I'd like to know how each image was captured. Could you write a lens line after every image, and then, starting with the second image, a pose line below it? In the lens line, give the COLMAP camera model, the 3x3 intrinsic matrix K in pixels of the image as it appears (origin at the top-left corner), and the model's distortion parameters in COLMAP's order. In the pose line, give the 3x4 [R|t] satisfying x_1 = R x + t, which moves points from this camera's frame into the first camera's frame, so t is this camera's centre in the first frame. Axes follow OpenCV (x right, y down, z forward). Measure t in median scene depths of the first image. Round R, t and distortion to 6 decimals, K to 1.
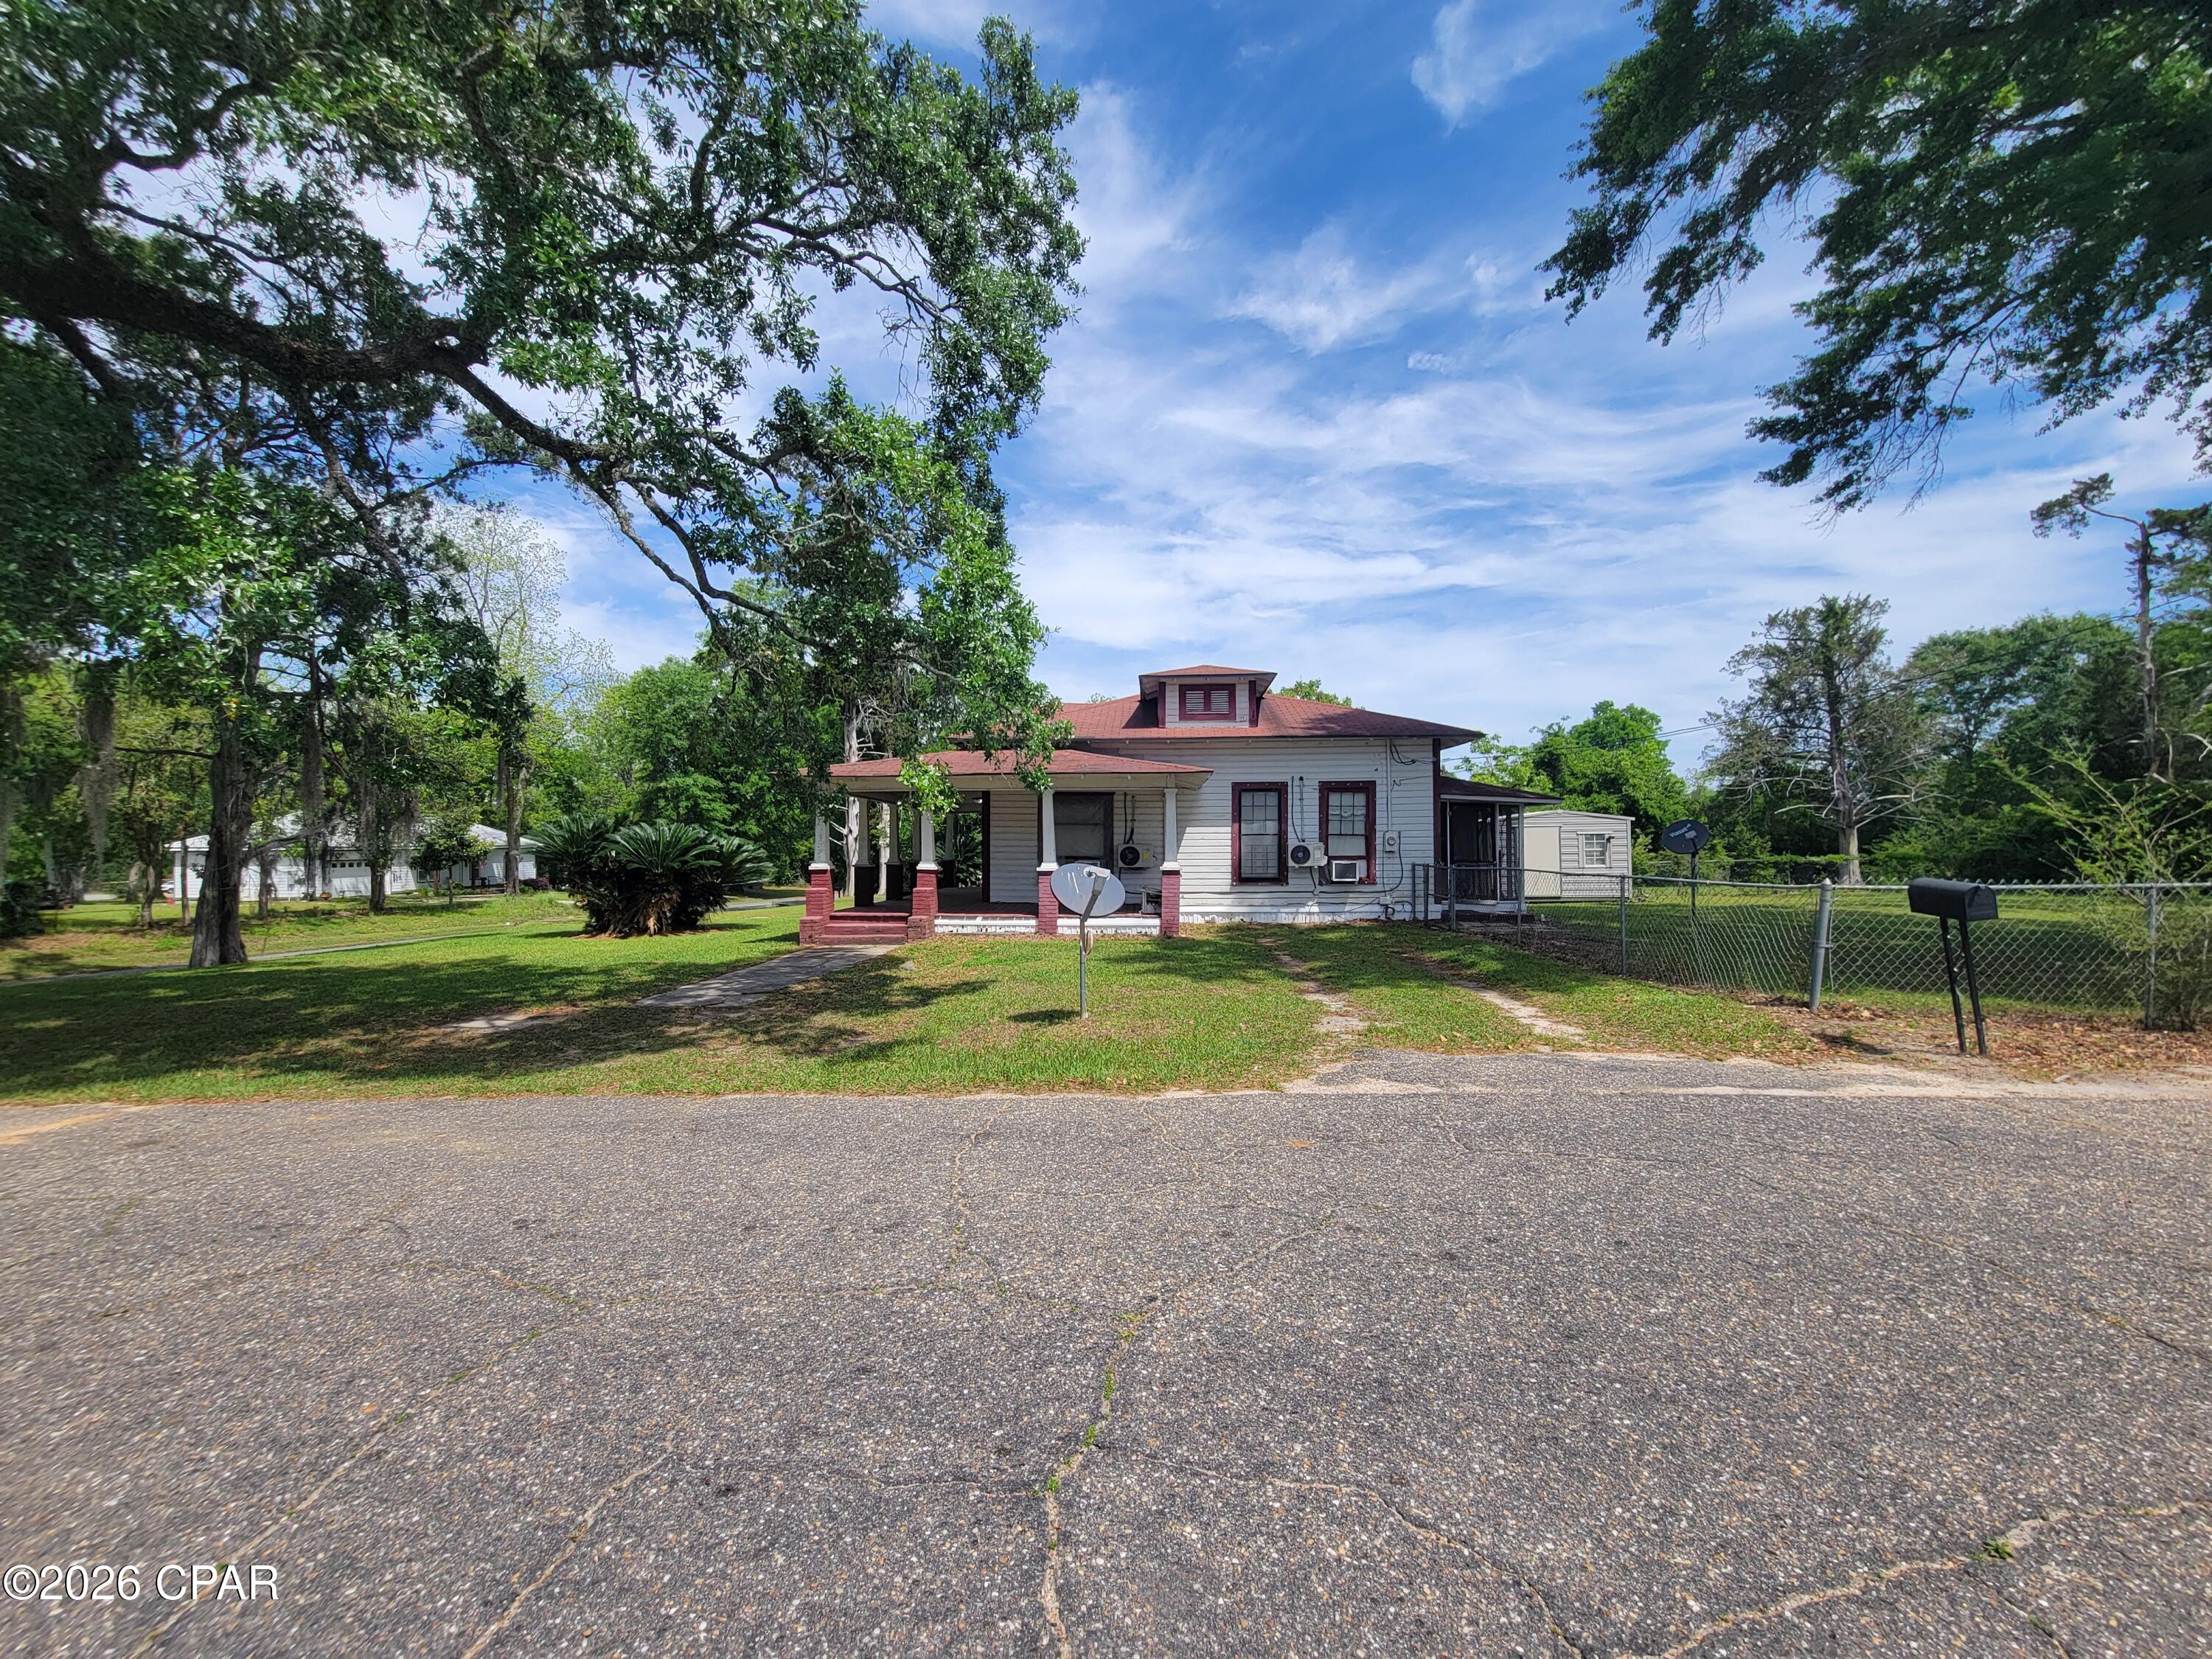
lens RADIAL K [[905.6, 0, 1099.3], [0, 905.6, 832.0], [0, 0, 1]] dist [-0.001268, -0.000236]
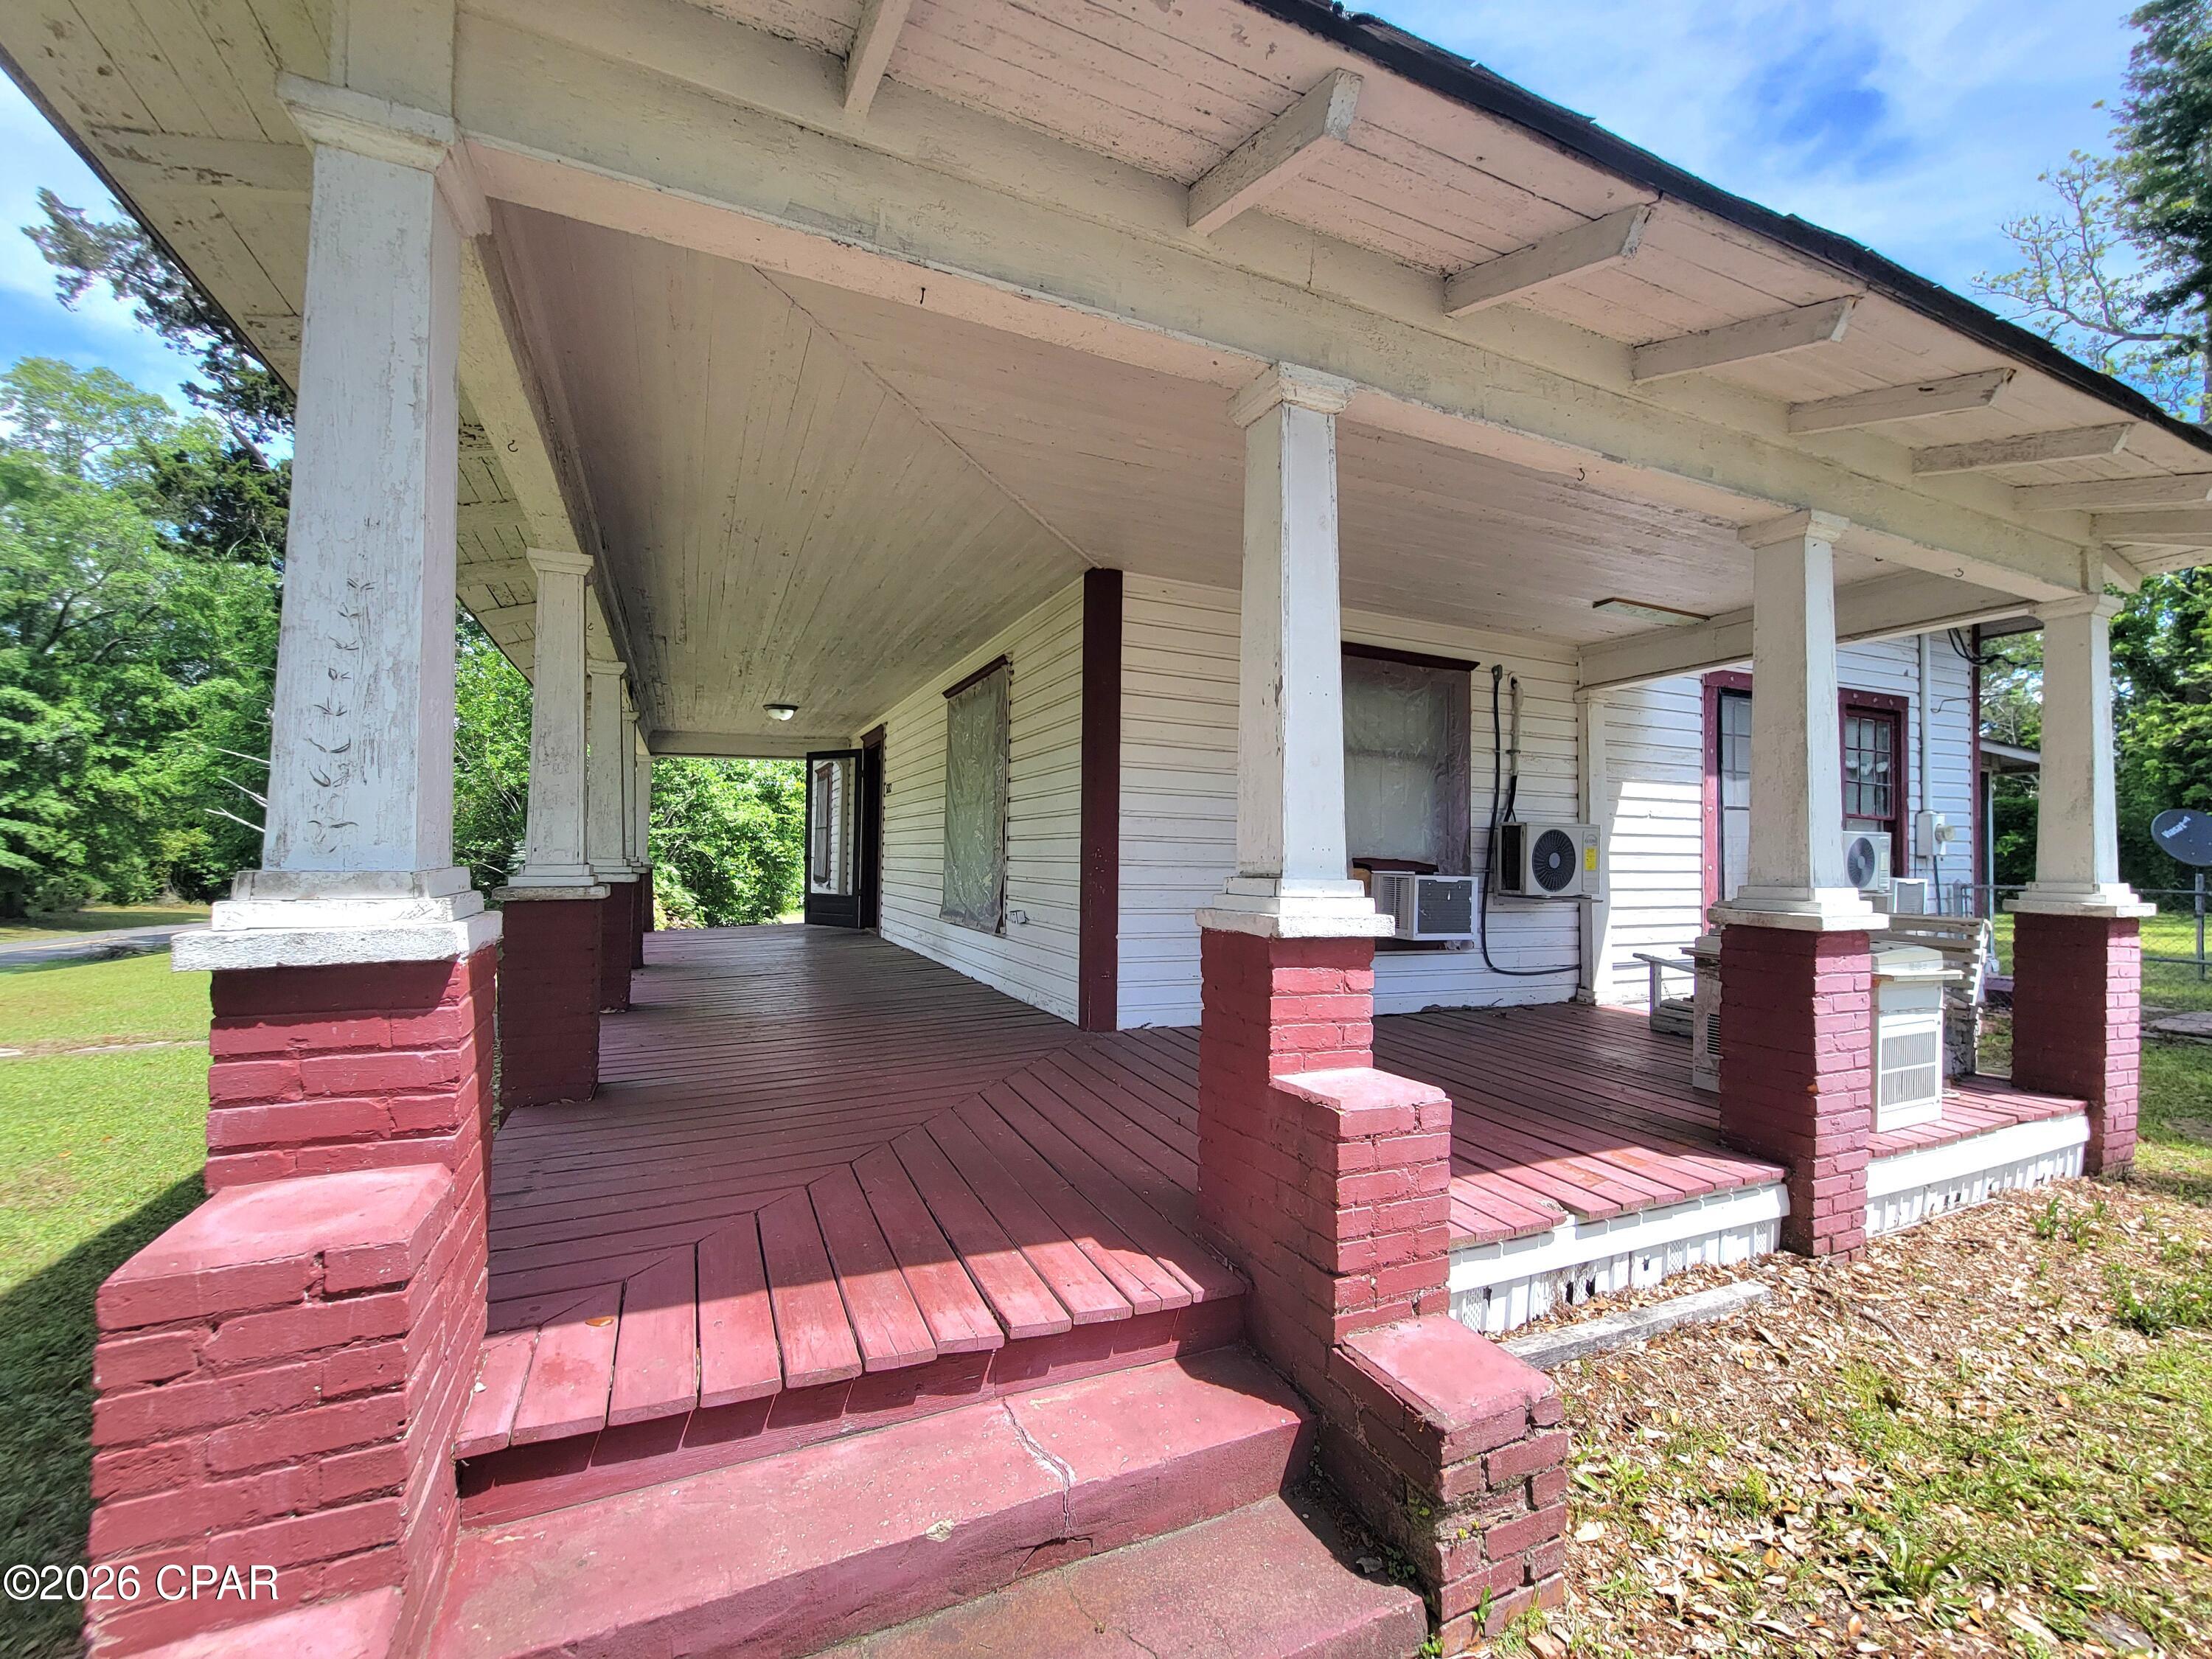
lens RADIAL K [[911.9, 0, 1095.8], [0, 911.9, 835.7], [0, 0, 1]] dist [0.010585, 0.000241]
pose [[0.892727, 0.022721, 0.450025, -0.247653], [-0.020846, 0.999741, -0.009122, 0.024140], [-0.450116, -0.001238, 0.892969, 0.771866]]
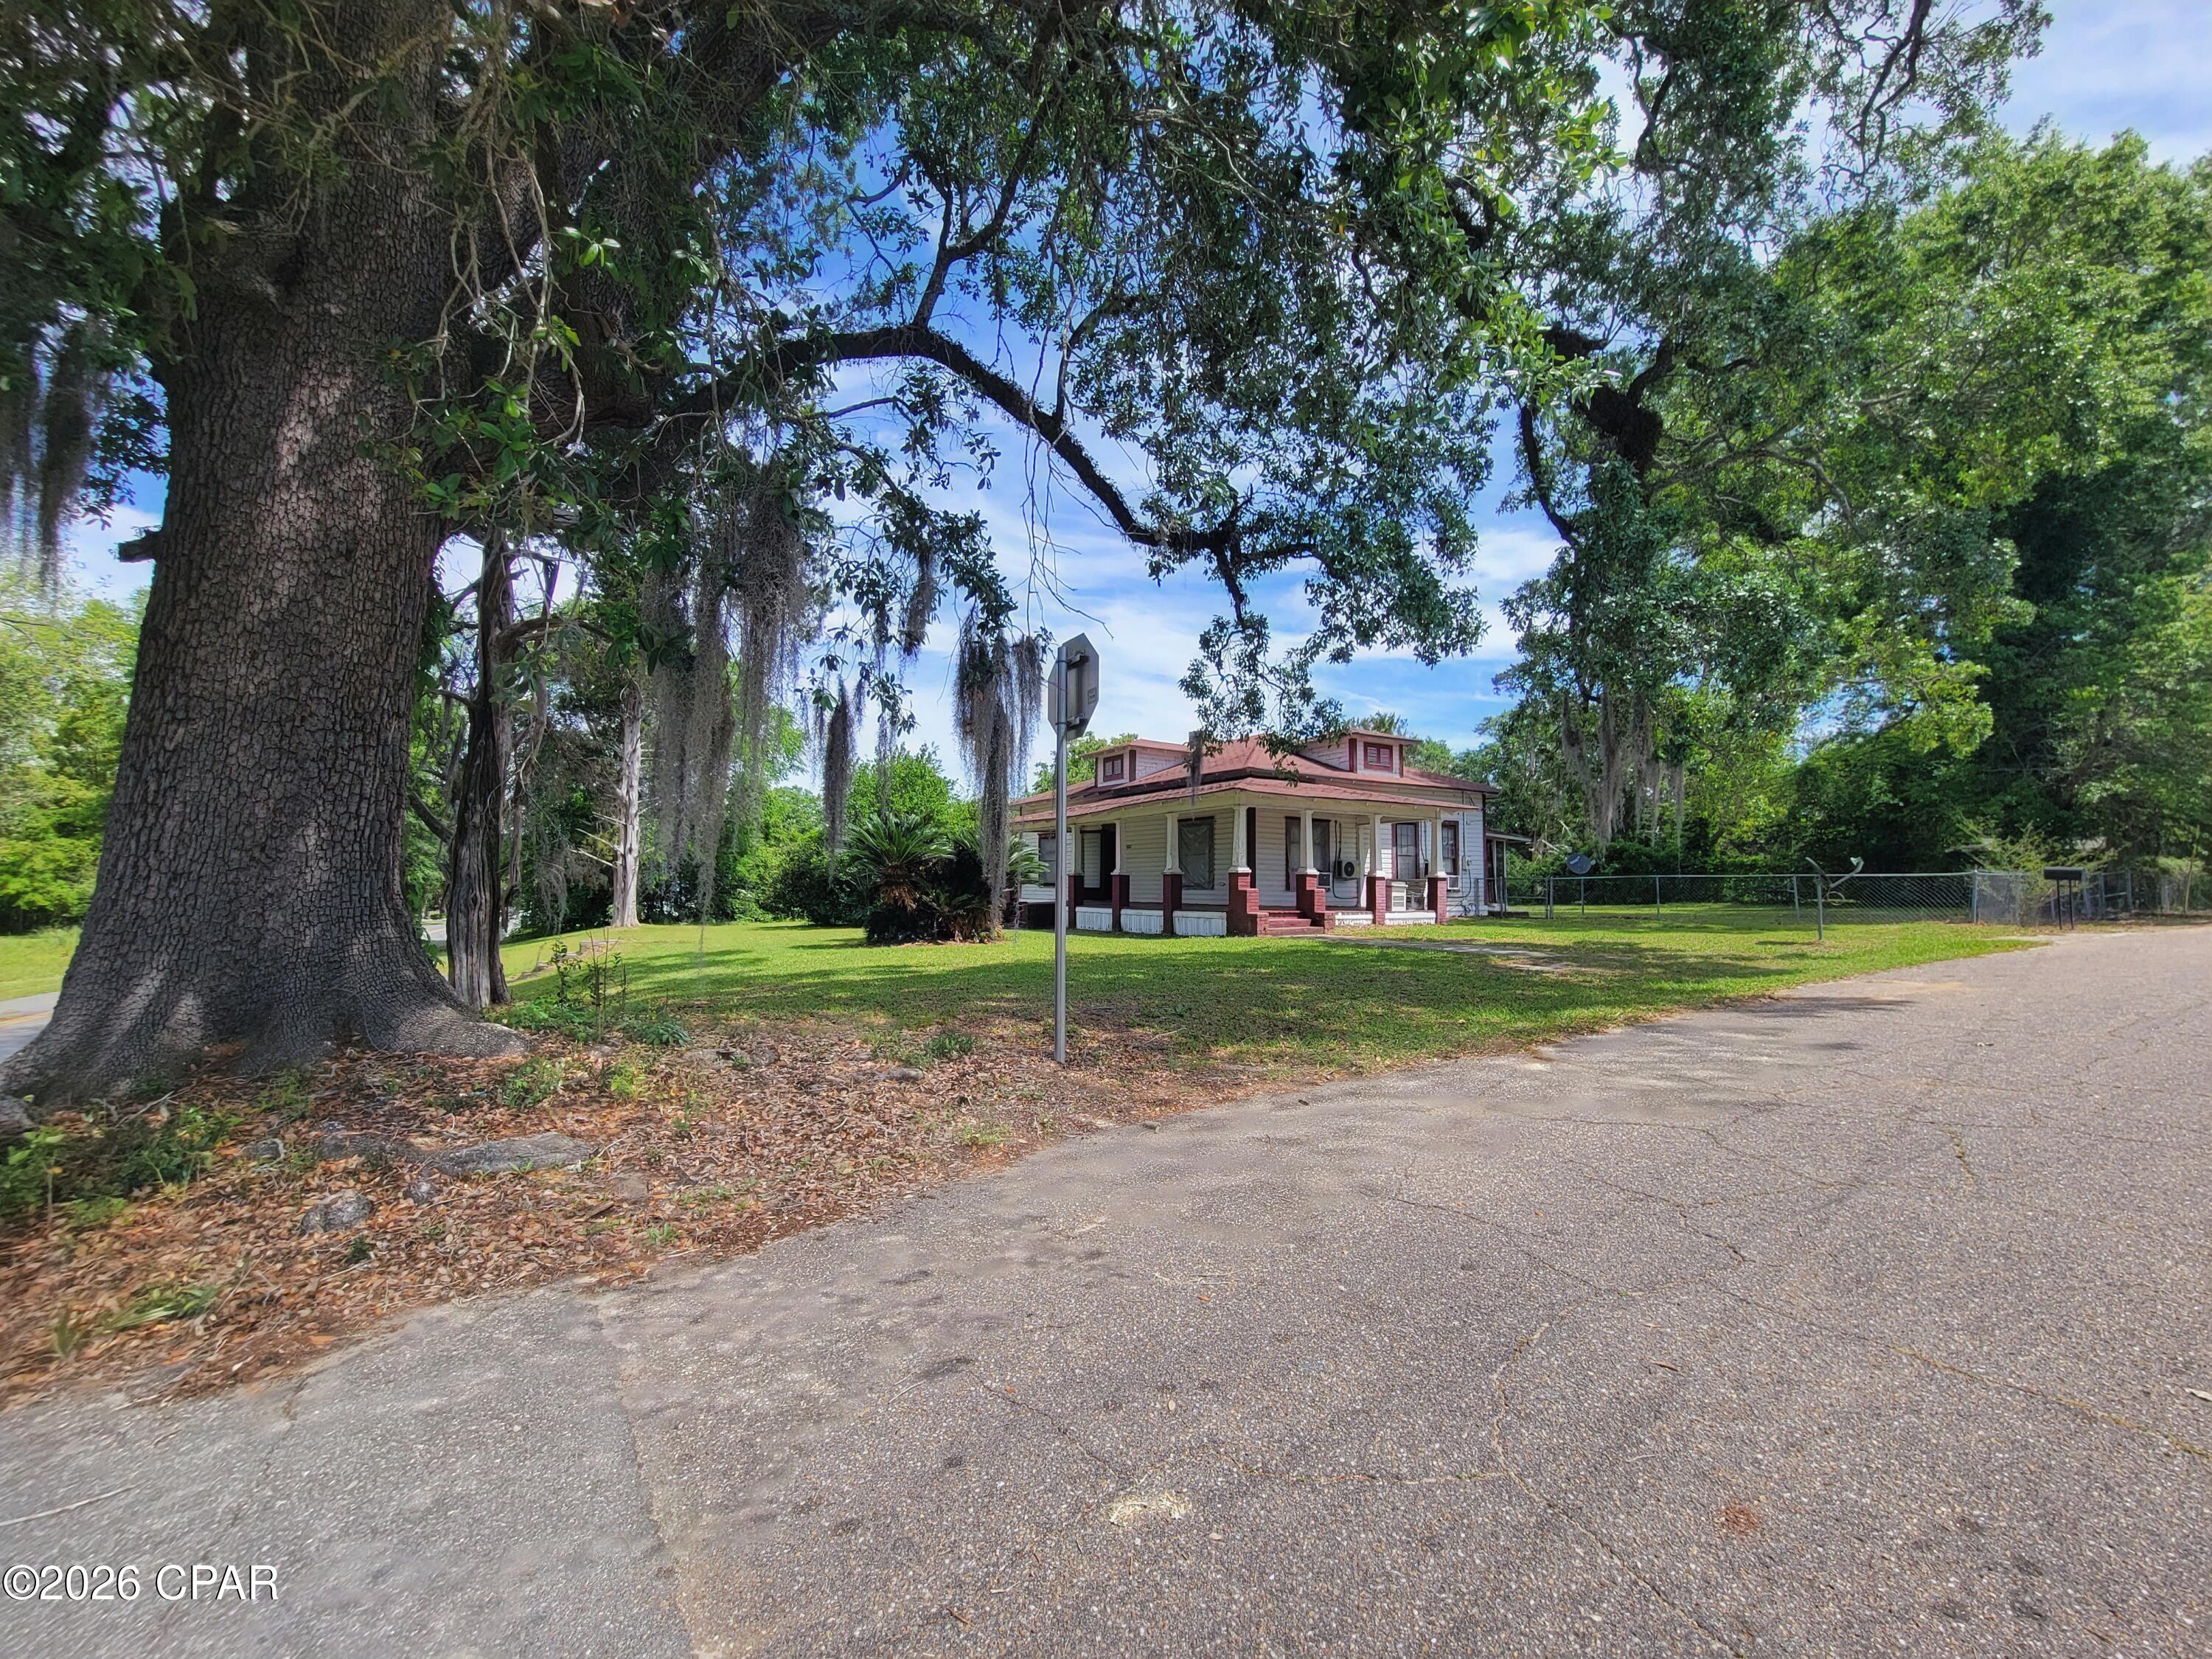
lens RADIAL K [[891.8, 0, 1110.7], [0, 891.8, 835.3], [0, 0, 1]] dist [0.000958, -0.007266]
pose [[0.824874, 0.041801, 0.563769, -0.956542], [-0.018002, 0.998699, -0.047709, 0.044636], [-0.565030, 0.029205, 0.824554, 0.131954]]
